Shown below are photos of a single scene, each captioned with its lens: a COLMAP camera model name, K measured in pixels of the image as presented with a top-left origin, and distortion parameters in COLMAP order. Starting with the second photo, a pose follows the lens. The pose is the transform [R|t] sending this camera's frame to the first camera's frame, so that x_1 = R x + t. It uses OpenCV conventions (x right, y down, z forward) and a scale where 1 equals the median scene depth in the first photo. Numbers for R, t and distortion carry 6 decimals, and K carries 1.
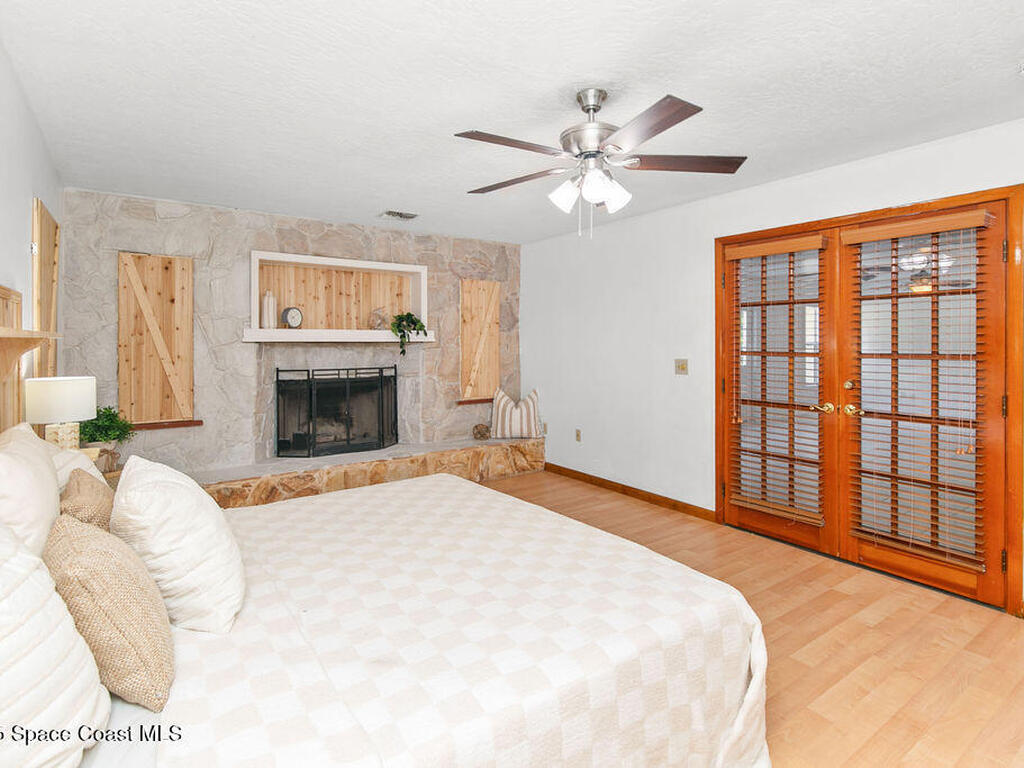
lens RADIAL K [[528.5, 0, 546.3], [0, 528.5, 341.1], [0, 0, 1]] dist [0.004197, -0.000665]
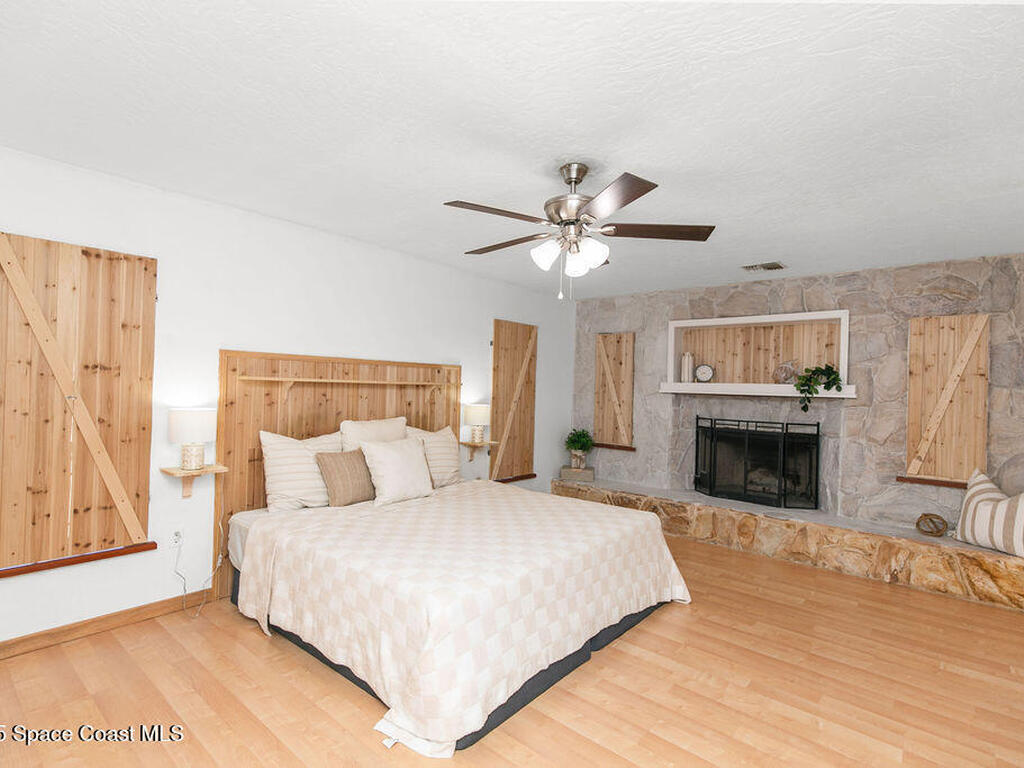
lens RADIAL K [[528.5, 0, 515.2], [0, 528.5, 385.8], [0, 0, 1]] dist [0.004197, -0.000665]
pose [[0.218502, 0.006218, -0.975817, 0.544836], [-0.026181, 0.999657, 0.000507, -0.005861], [0.975485, 0.025437, 0.218590, 0.323586]]
